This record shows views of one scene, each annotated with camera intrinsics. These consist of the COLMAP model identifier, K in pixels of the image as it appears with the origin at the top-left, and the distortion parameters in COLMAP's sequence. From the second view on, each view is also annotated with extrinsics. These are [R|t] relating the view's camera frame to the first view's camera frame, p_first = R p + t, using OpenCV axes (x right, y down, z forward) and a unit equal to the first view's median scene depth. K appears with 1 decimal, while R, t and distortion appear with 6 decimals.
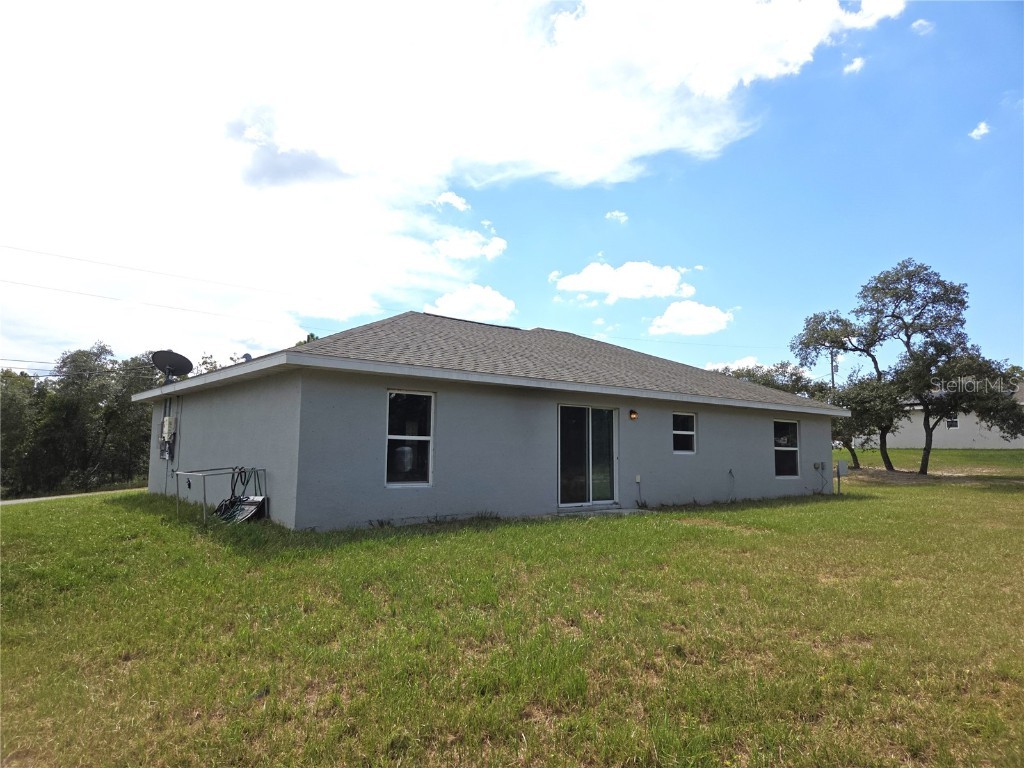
lens RADIAL K [[675.4, 0, 512.0], [0, 675.4, 384.0], [0, 0, 1]] dist [0.057487, -0.046153]
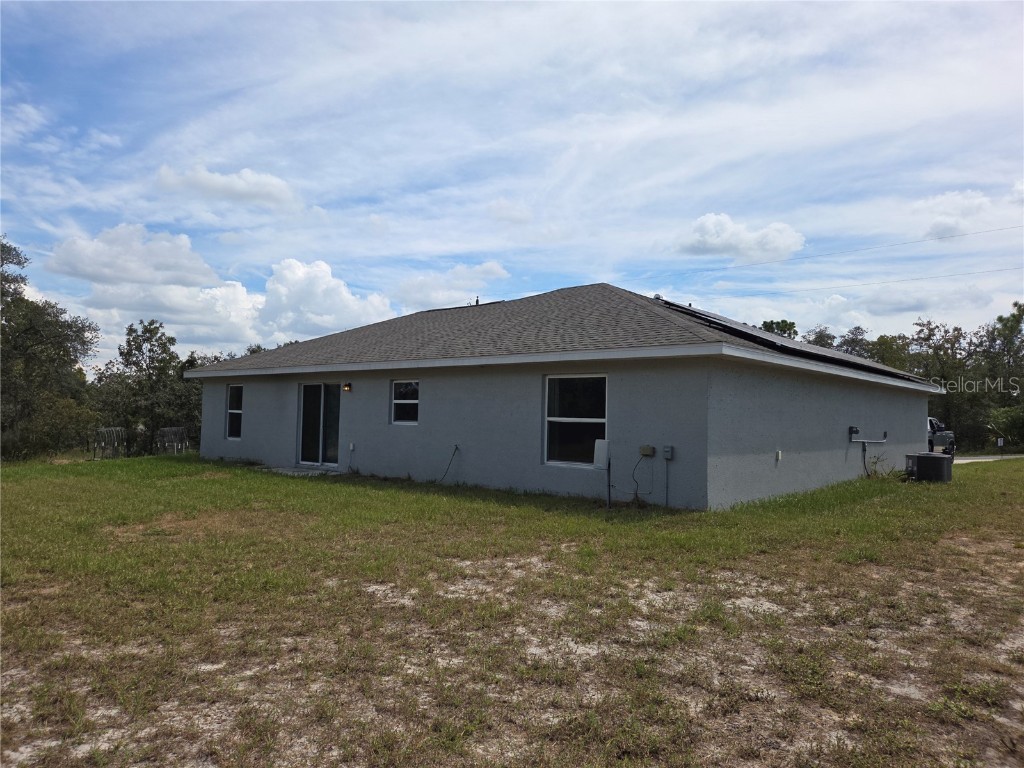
lens RADIAL K [[675.4, 0, 512.0], [0, 675.4, 384.0], [0, 0, 1]] dist [0.057487, -0.046153]
pose [[0.152801, -0.072994, -0.985558, 1.176478], [0.061389, 0.996044, -0.064252, 0.115732], [0.986348, -0.050685, 0.156678, 0.999261]]
